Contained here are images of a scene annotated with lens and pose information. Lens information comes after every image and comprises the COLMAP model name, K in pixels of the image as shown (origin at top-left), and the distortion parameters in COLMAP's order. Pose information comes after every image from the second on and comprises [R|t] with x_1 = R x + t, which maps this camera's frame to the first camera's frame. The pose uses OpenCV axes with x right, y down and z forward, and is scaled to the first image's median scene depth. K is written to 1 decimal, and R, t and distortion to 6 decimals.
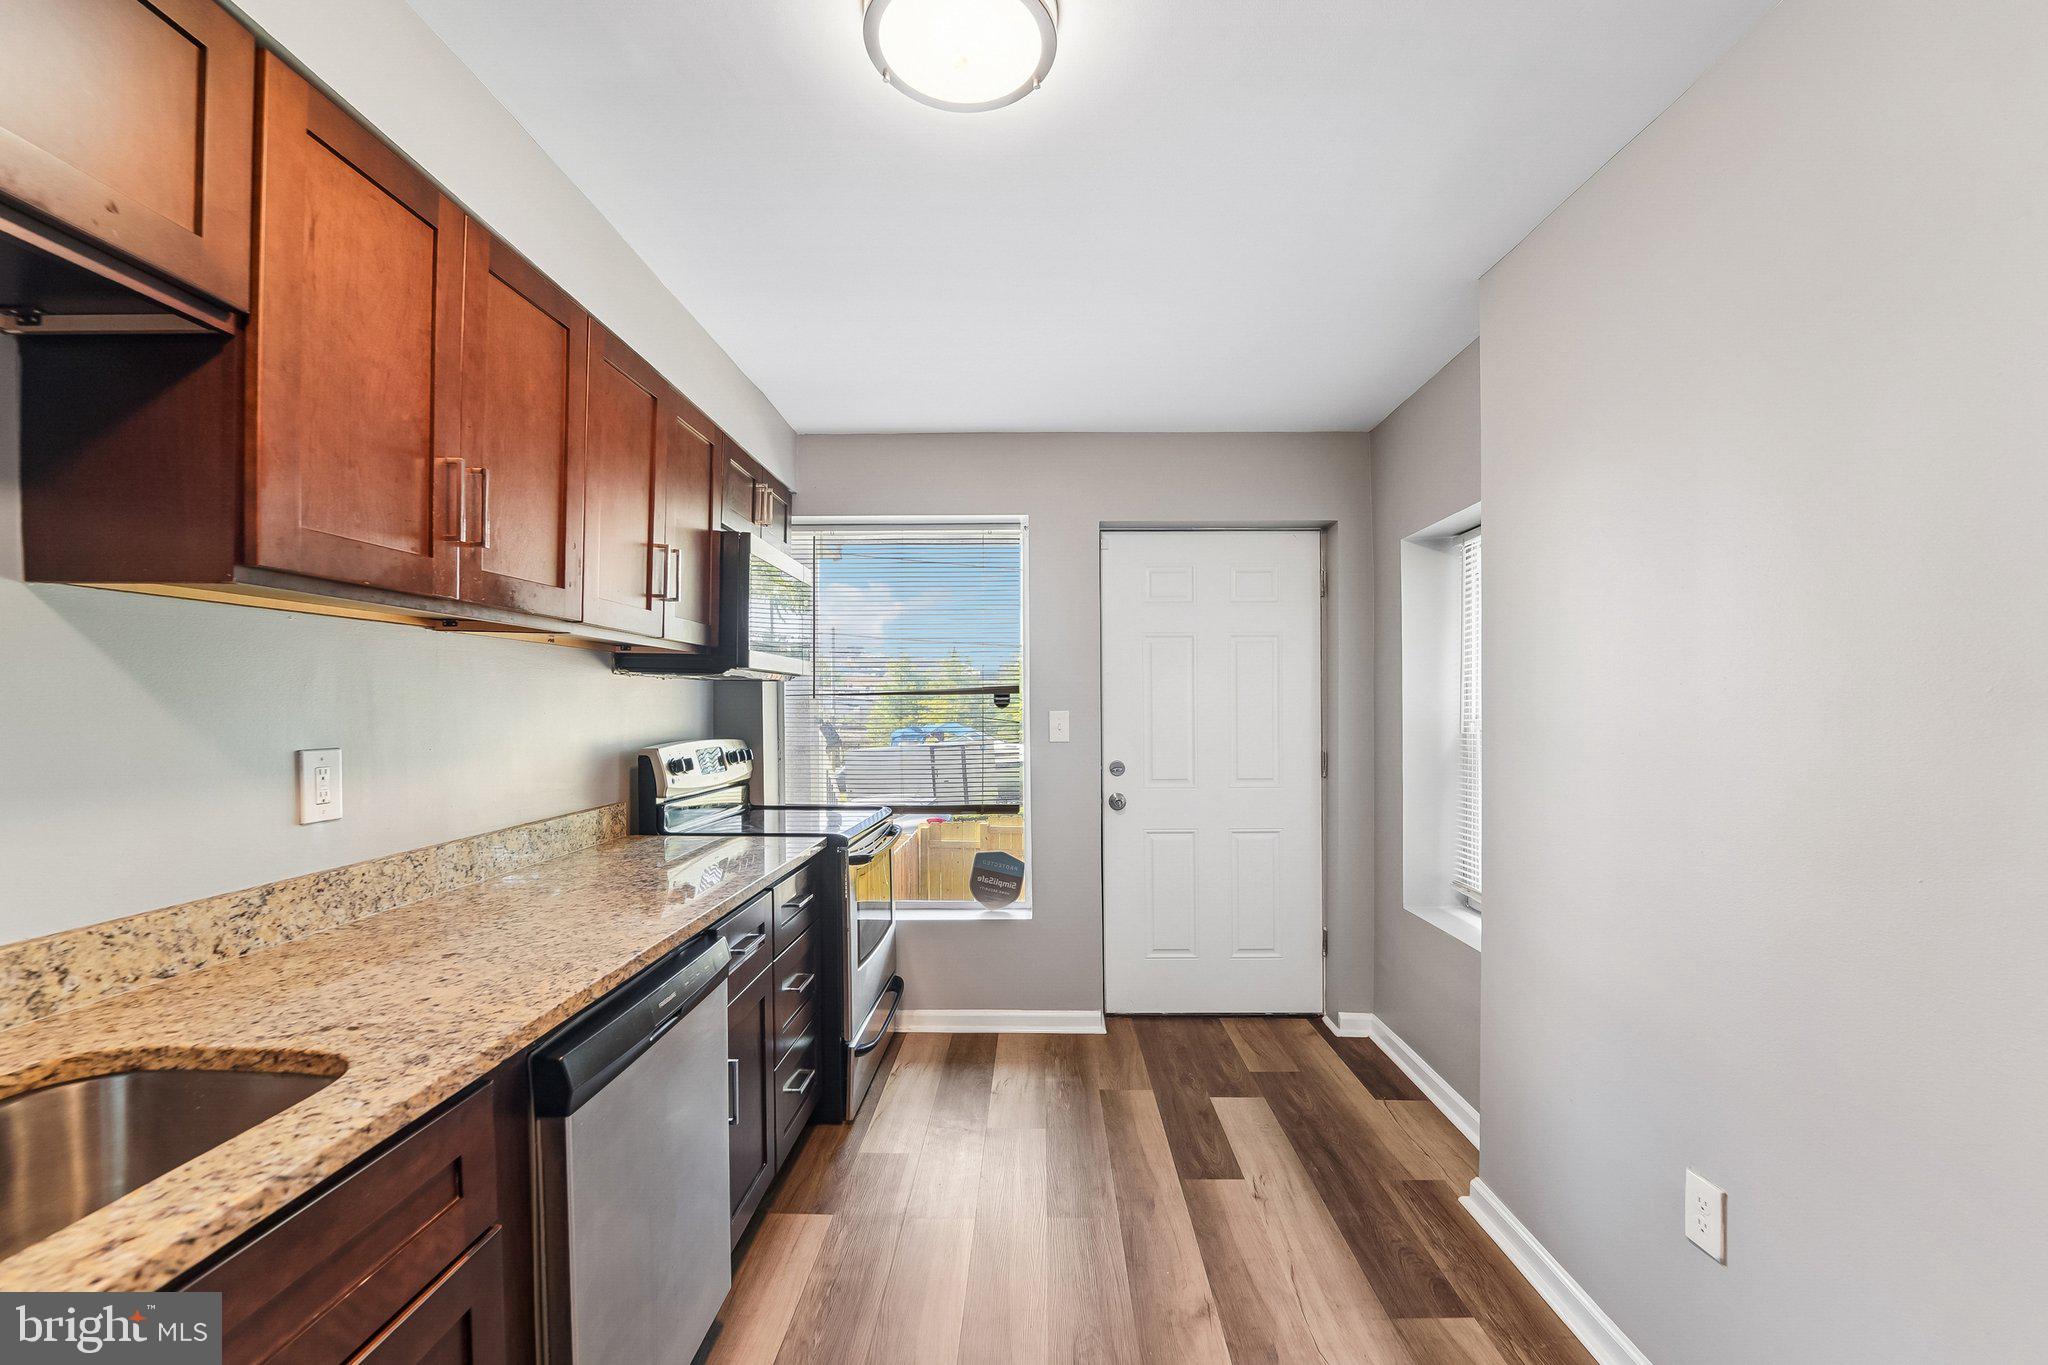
lens RADIAL K [[862.2, 0, 1038.2], [0, 862.2, 721.0], [0, 0, 1]] dist [-0.021207, 0.000148]
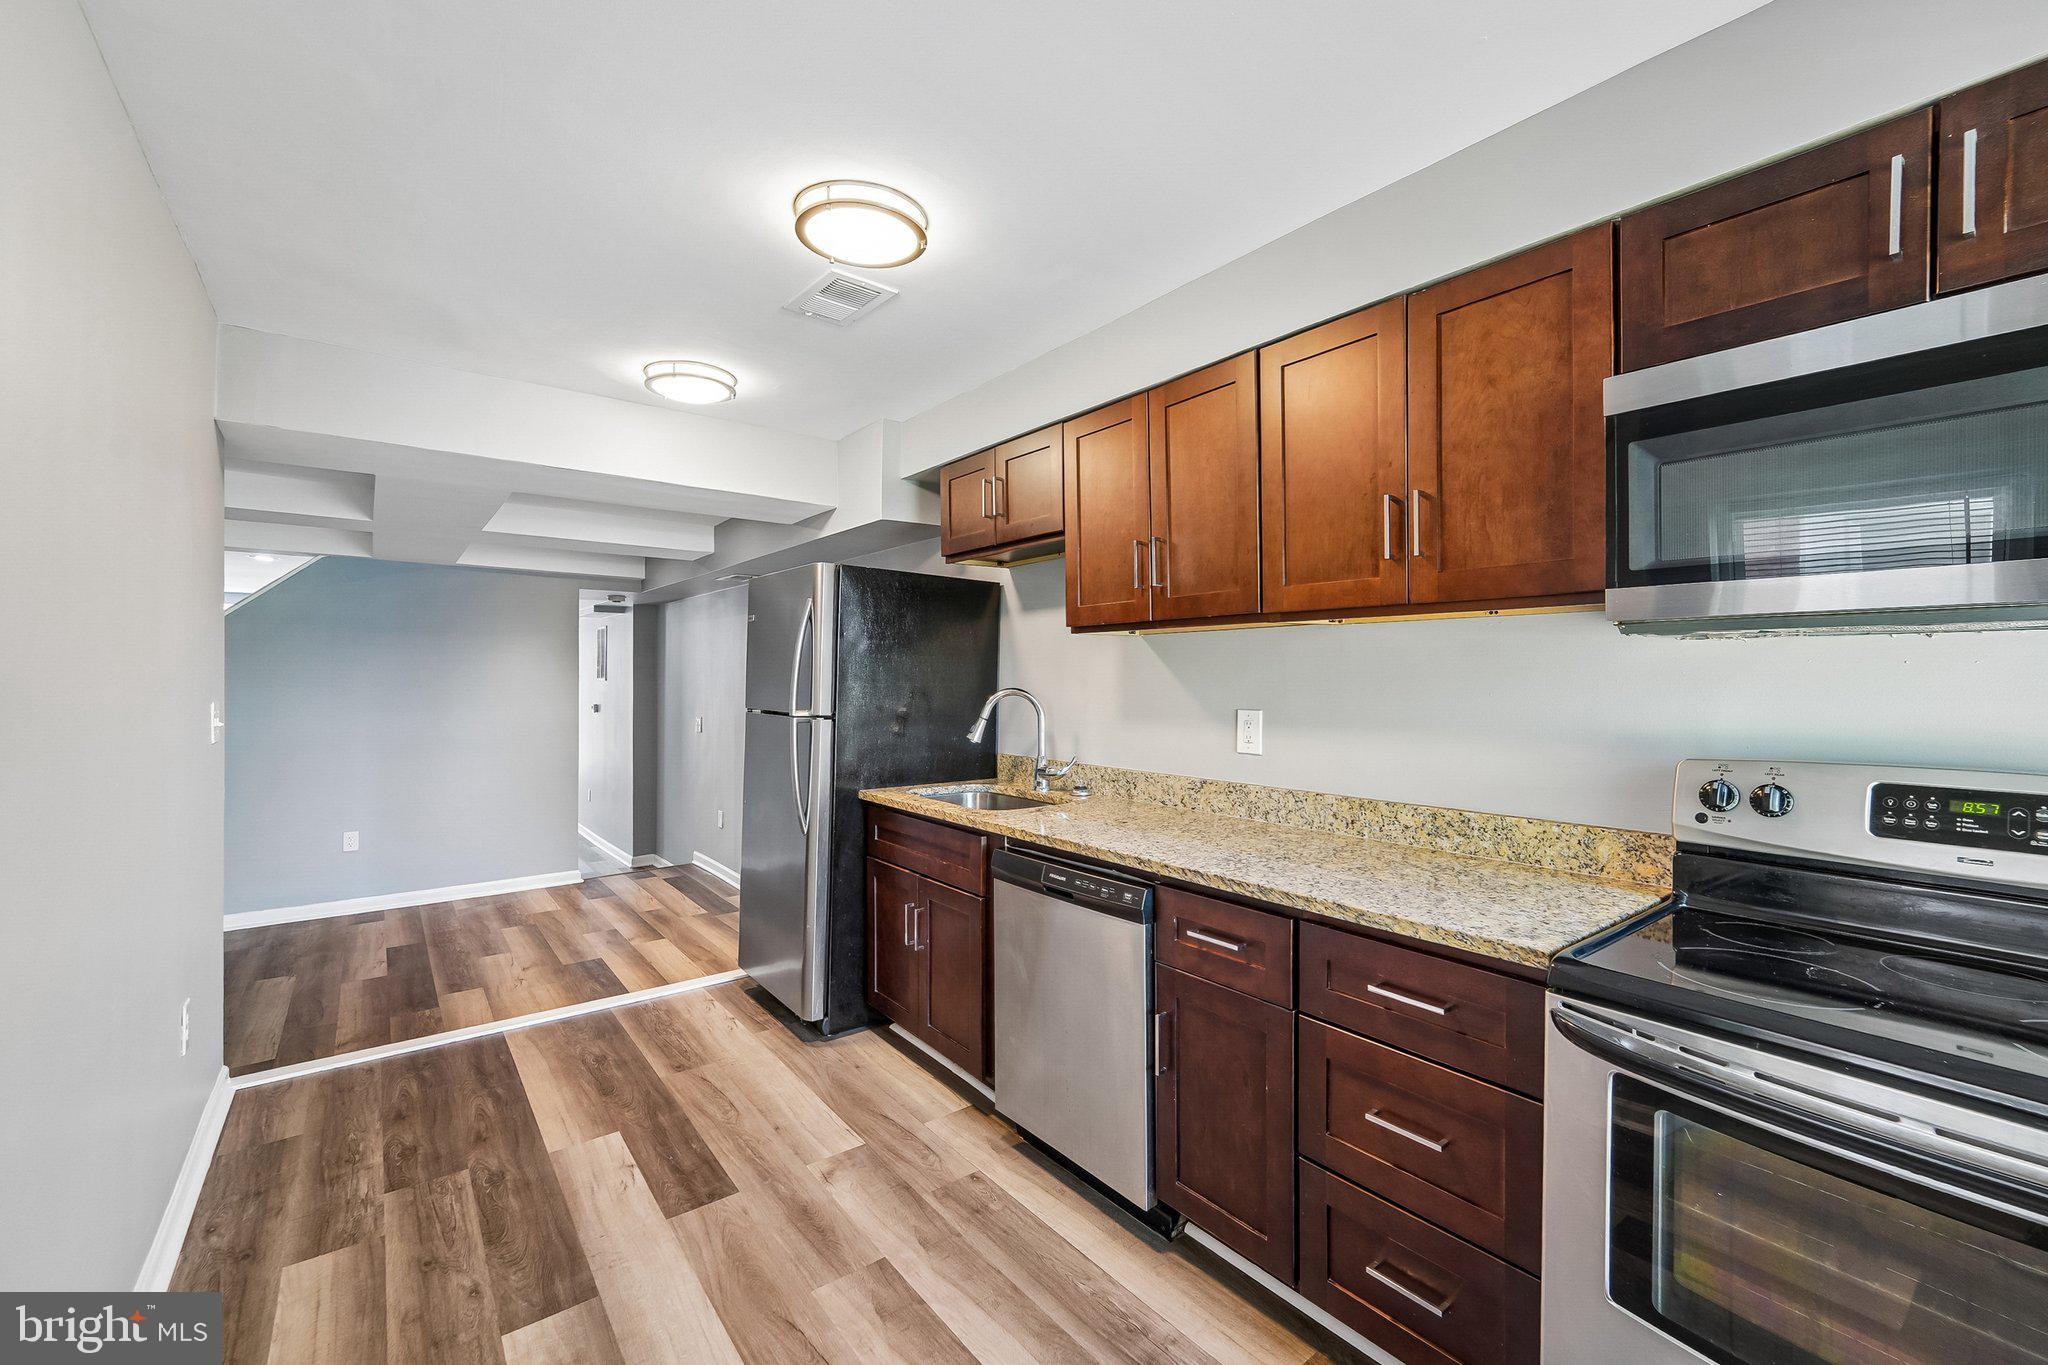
lens RADIAL K [[840.6, 0, 1034.0], [0, 840.6, 678.5], [0, 0, 1]] dist [0.000294, 0.000018]
pose [[-0.783388, 0.003022, -0.621525, 0.313194], [-0.010855, 0.999769, 0.018543, -0.033280], [0.621438, 0.021274, -0.783175, 1.290641]]
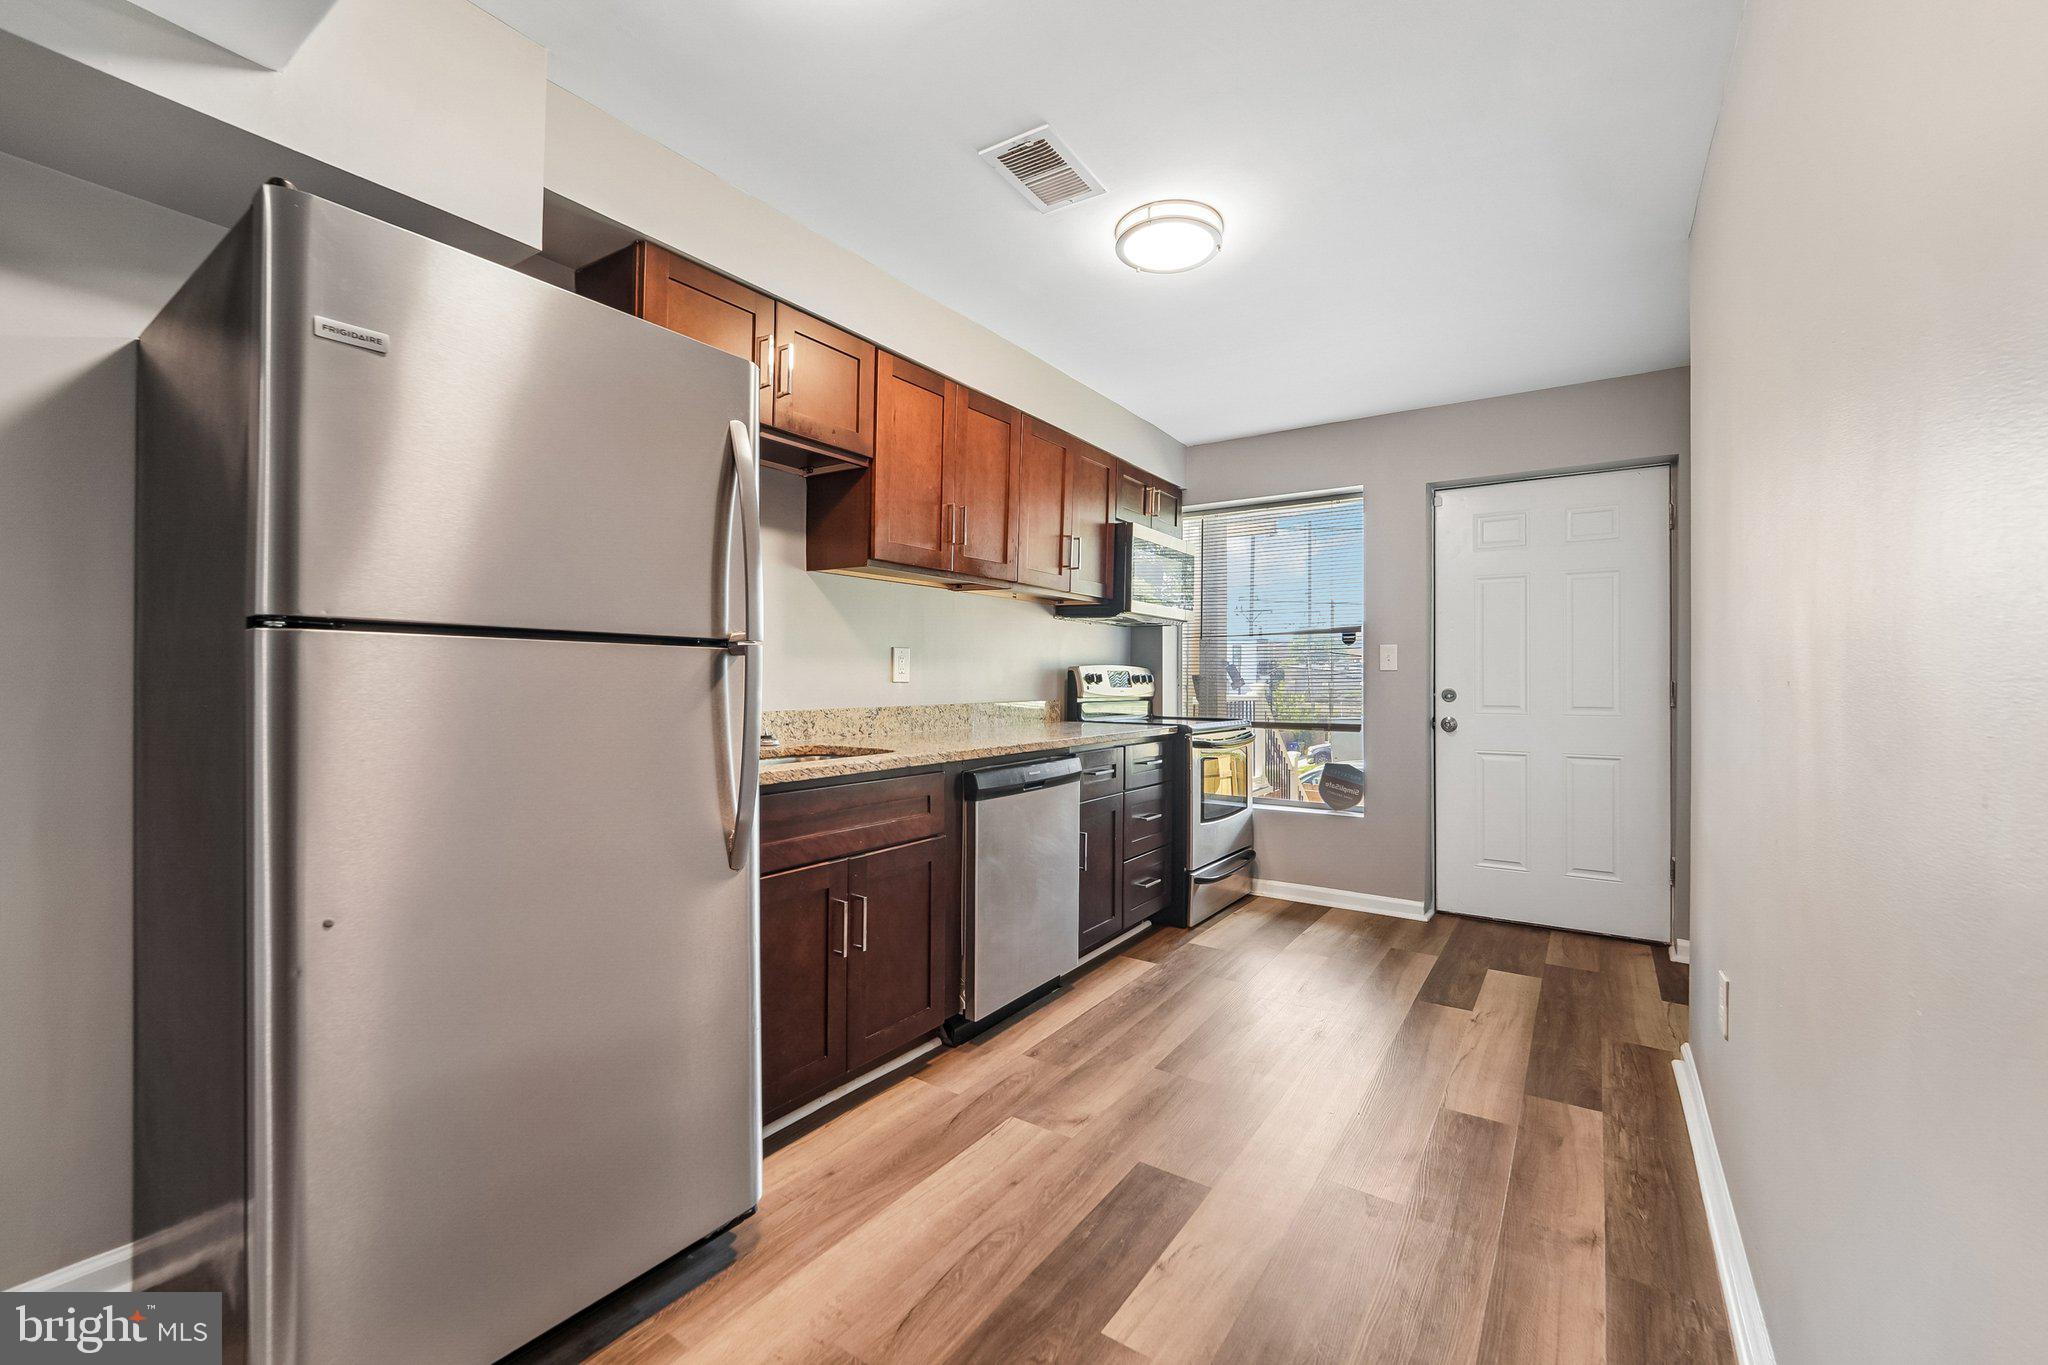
lens RADIAL K [[840.6, 0, 1034.0], [0, 840.6, 678.5], [0, 0, 1]] dist [0.000294, 0.000018]
pose [[0.833547, 0.008785, -0.552379, 0.361623], [-0.019260, 0.999728, -0.013164, 0.083435], [0.552113, 0.021612, 0.833489, -0.343311]]
